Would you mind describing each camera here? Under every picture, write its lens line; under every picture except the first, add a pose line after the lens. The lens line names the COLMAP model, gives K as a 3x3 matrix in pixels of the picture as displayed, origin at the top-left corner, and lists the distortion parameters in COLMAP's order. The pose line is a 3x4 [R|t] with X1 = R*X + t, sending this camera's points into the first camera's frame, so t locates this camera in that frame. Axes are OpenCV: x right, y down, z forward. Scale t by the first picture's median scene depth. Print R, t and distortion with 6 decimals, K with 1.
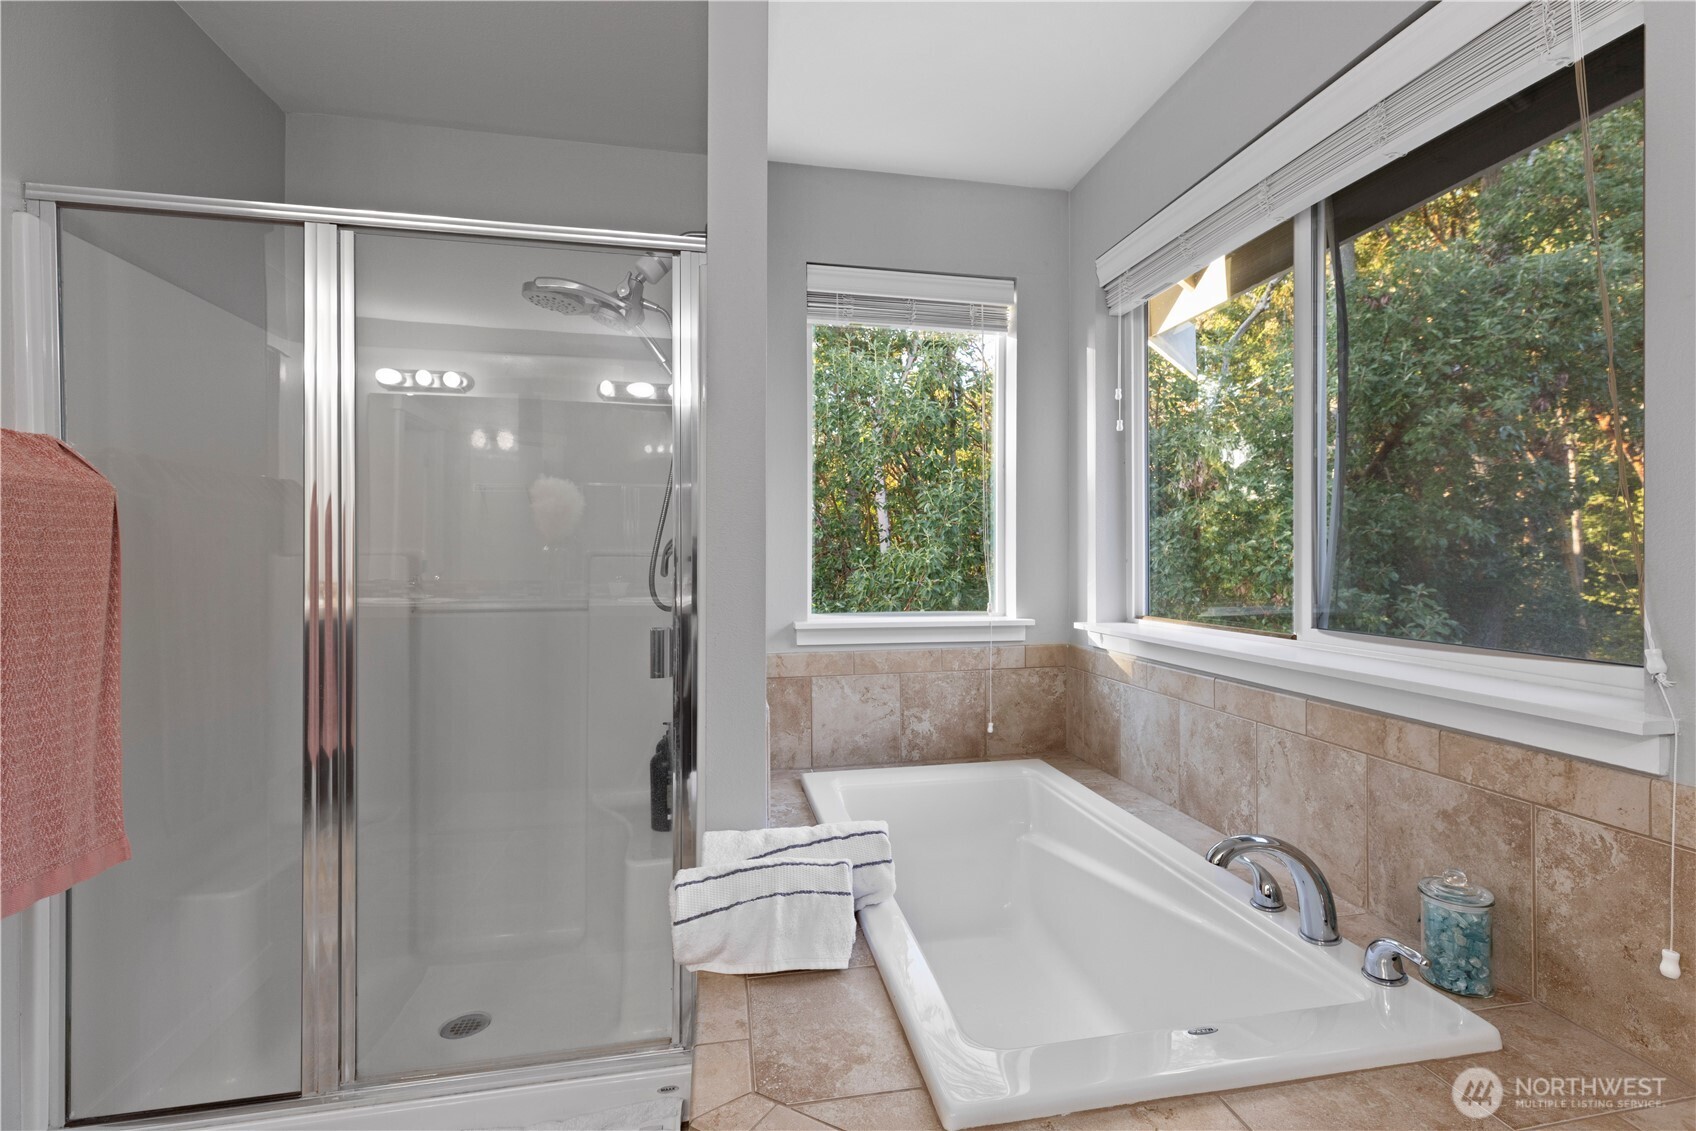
lens RADIAL K [[758.2, 0, 856.8], [0, 758.2, 558.2], [0, 0, 1]] dist [0.001119, 0.000106]
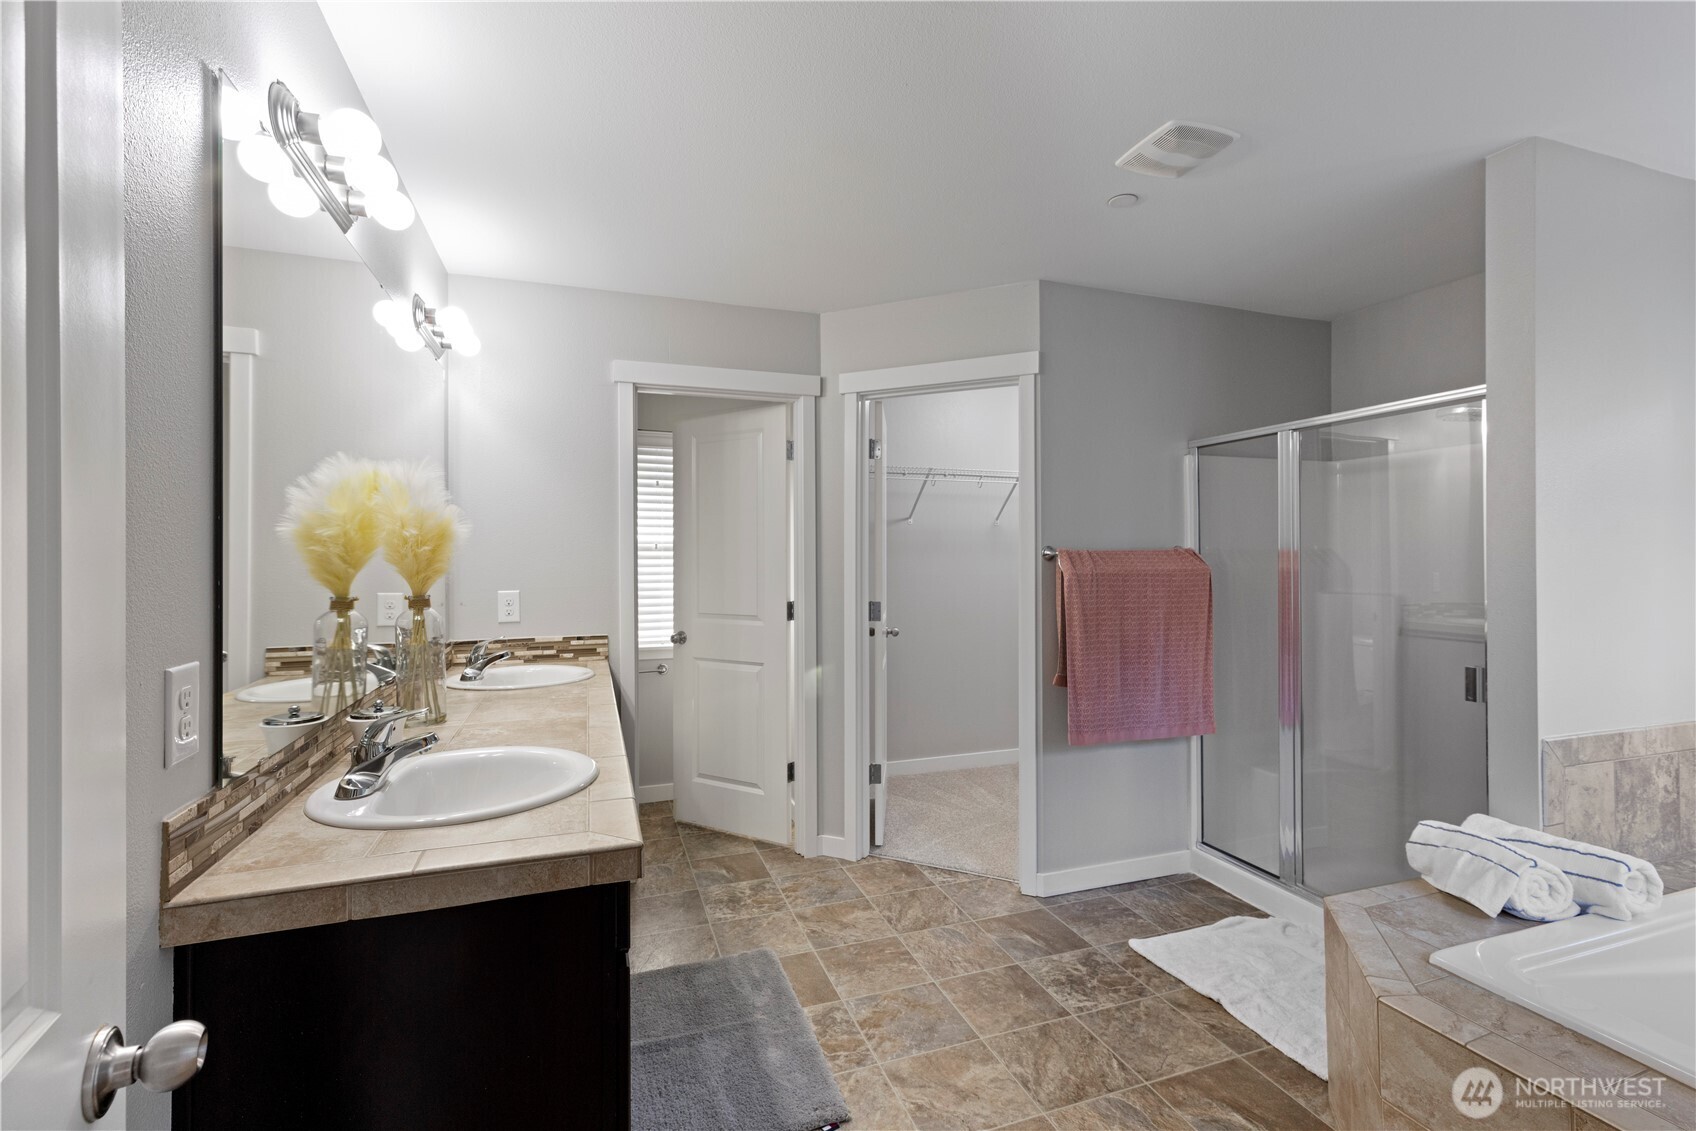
lens RADIAL K [[758.2, 0, 856.8], [0, 758.2, 558.2], [0, 0, 1]] dist [0.001119, 0.000106]
pose [[0.146150, -0.000878, -0.989262, 1.132251], [-0.001458, 0.999998, -0.001103, -0.122323], [0.989261, 0.001604, 0.146148, -0.391298]]
